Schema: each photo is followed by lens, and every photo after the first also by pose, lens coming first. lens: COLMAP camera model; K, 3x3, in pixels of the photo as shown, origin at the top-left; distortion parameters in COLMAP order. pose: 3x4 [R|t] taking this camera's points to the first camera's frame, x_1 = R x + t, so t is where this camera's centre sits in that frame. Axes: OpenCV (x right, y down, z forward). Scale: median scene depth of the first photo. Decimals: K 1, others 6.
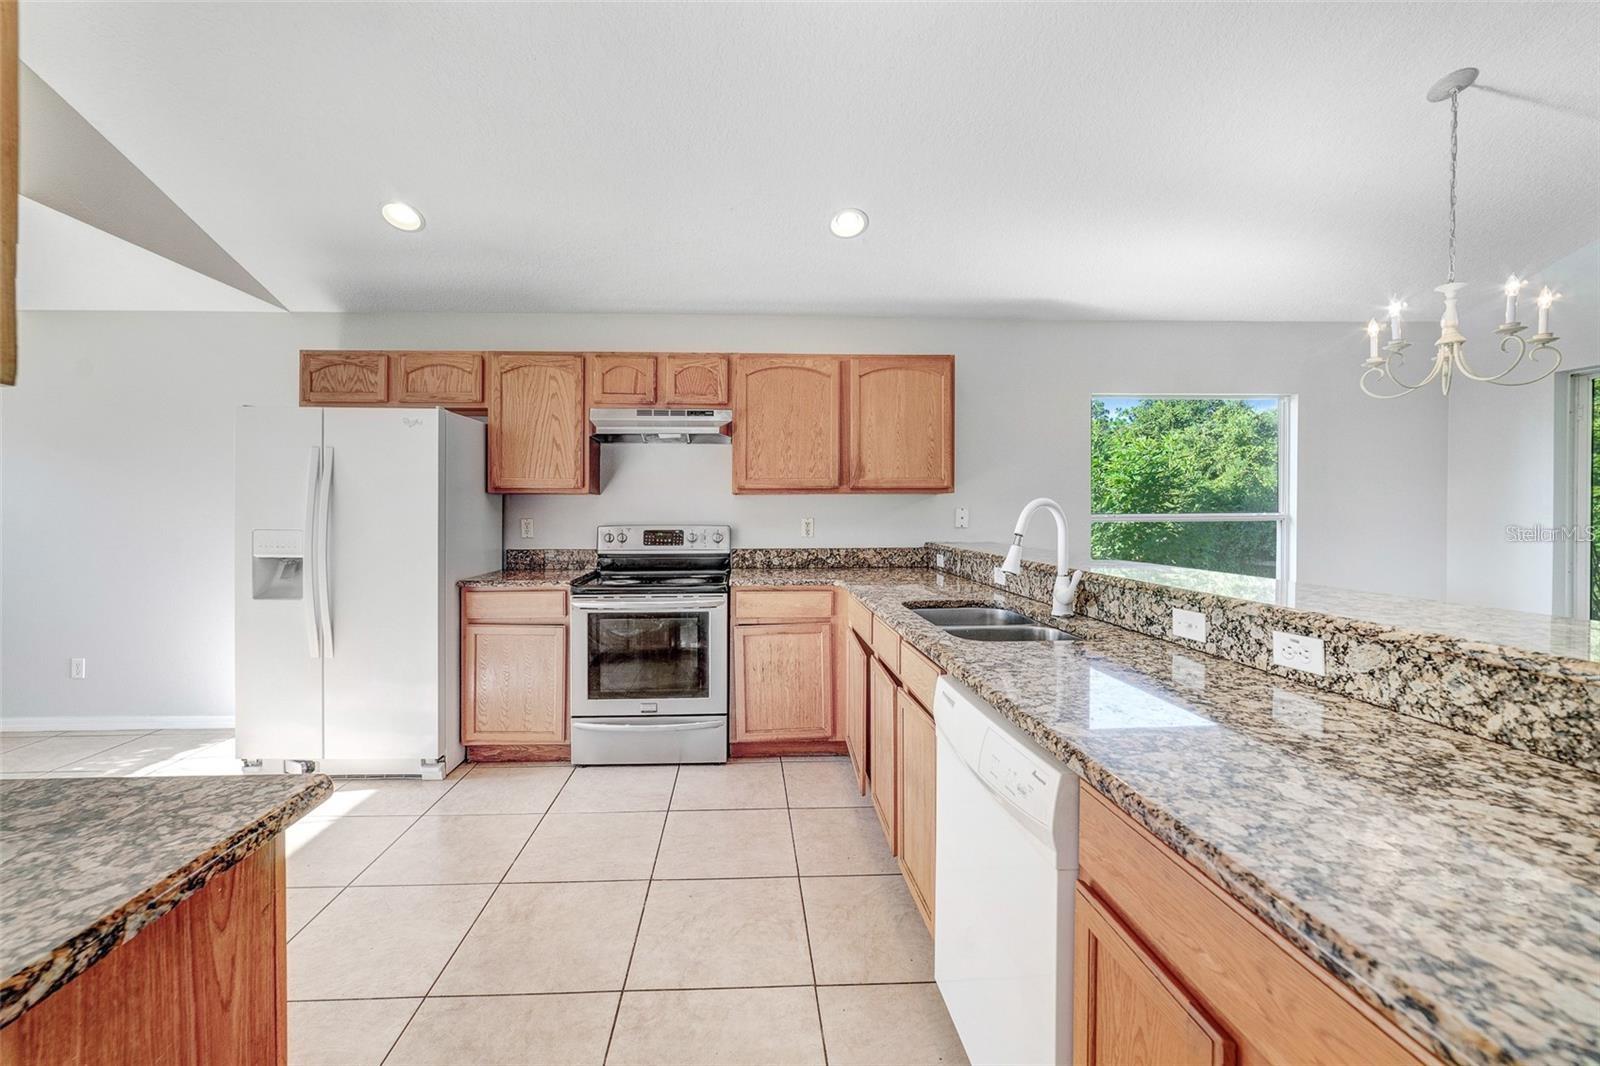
lens RADIAL K [[625.7, 0, 792.4], [0, 625.7, 516.5], [0, 0, 1]] dist [-0.002576, -0.000054]
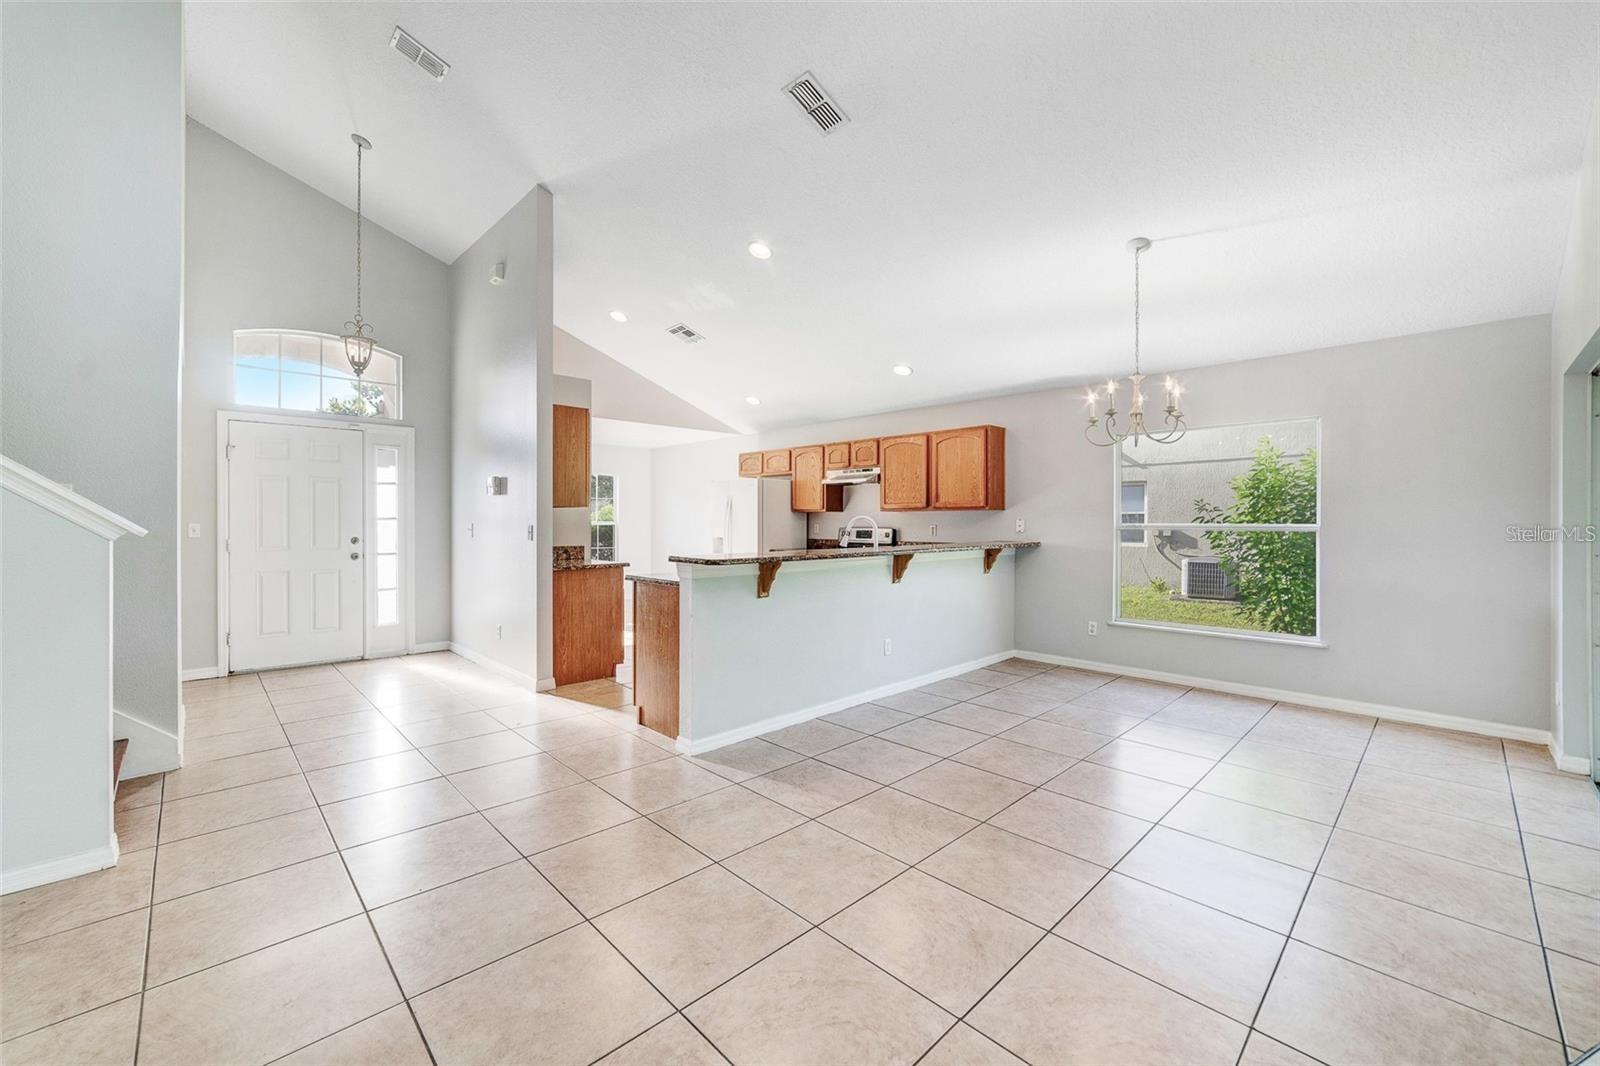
lens RADIAL K [[625.7, 0, 803.5], [0, 625.7, 528.0], [0, 0, 1]] dist [-0.002576, -0.000054]
pose [[0.686638, 0.010552, -0.726923, 1.125939], [-0.009645, 0.999939, 0.005405, 0.005403], [0.726935, 0.003300, 0.686698, -0.470651]]
